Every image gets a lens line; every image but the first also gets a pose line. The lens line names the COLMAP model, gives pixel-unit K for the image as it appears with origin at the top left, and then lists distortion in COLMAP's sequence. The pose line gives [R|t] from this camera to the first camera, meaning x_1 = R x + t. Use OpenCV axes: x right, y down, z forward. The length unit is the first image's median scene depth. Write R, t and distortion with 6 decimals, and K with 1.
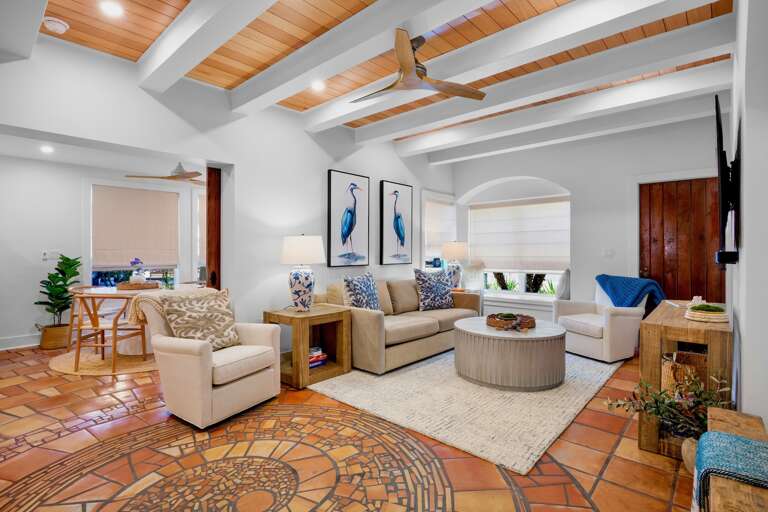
lens RADIAL K [[377.5, 0, 383.2], [0, 377.5, 250.5], [0, 0, 1]] dist [-0.028275, 0.002384]
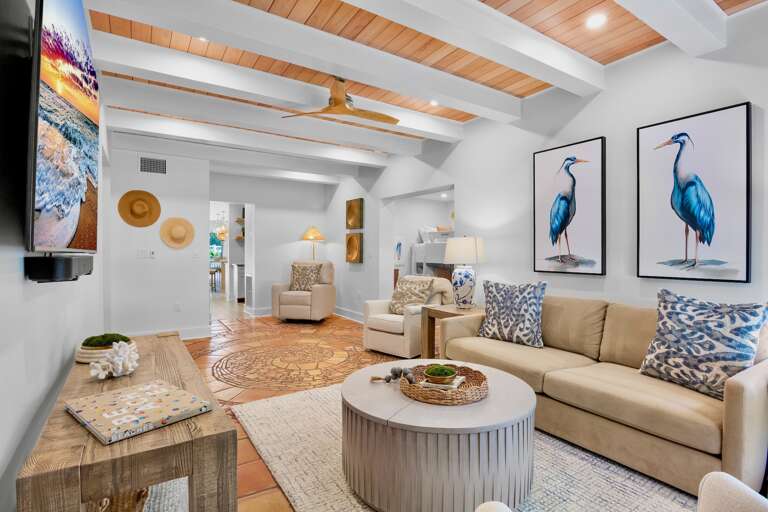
lens RADIAL K [[377.5, 0, 380.6], [0, 377.5, 255.2], [0, 0, 1]] dist [-0.028275, 0.002384]
pose [[-0.258366, 0.002274, -0.966044, 0.699827], [-0.011181, 0.999923, 0.005345, 0.007064], [0.965982, 0.012182, -0.258321, 0.842351]]
